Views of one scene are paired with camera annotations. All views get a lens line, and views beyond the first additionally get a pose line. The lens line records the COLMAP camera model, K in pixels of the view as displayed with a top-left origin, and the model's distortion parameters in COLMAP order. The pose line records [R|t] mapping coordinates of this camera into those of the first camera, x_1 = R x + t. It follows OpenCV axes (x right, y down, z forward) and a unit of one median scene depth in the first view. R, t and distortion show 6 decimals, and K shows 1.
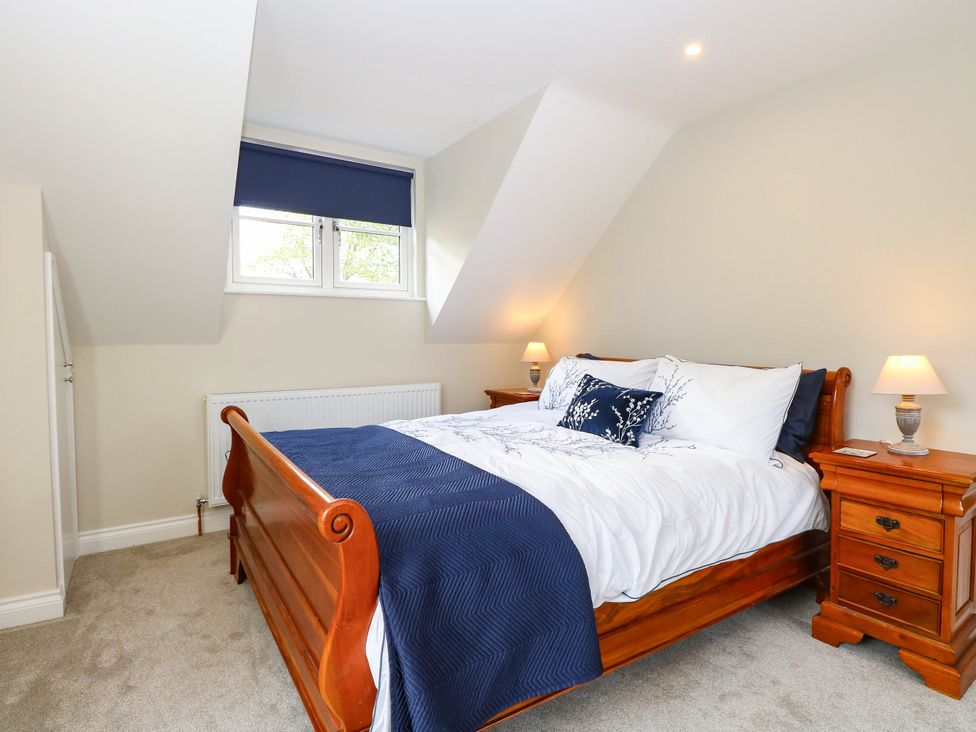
lens RADIAL K [[536.3, 0, 481.1], [0, 536.3, 357.7], [0, 0, 1]] dist [0.002589, -0.010777]
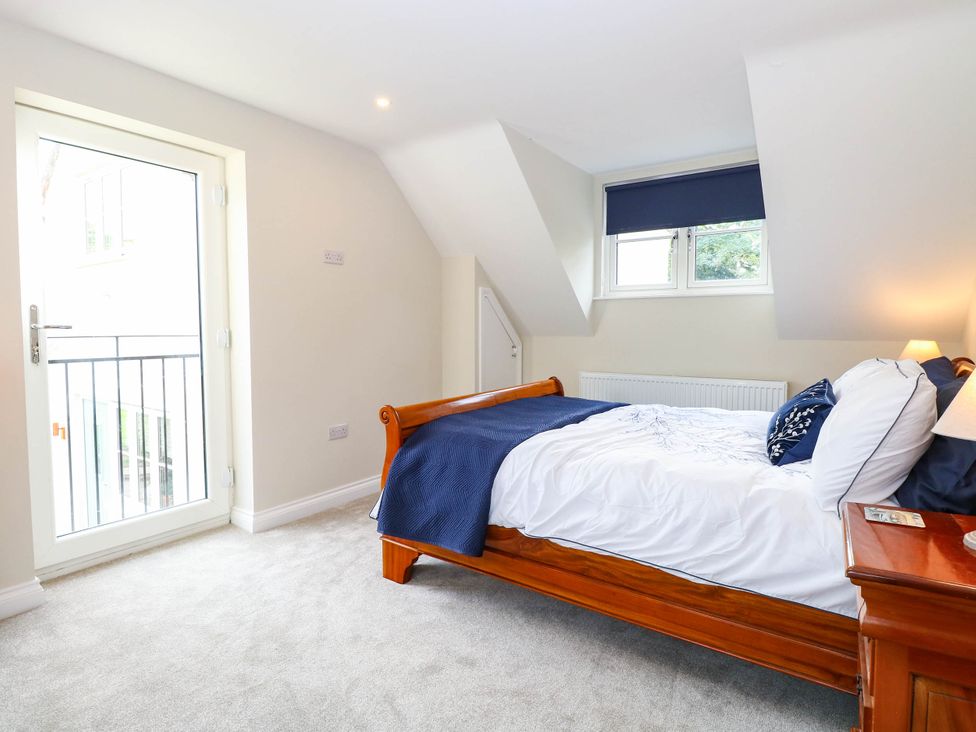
lens RADIAL K [[536.3, 0, 481.1], [0, 536.3, 357.7], [0, 0, 1]] dist [0.002589, -0.010777]
pose [[0.374067, 0.048901, -0.926112, 0.862912], [-0.042456, 0.998465, 0.035573, -0.008786], [0.926429, 0.026013, 0.375569, 0.247068]]
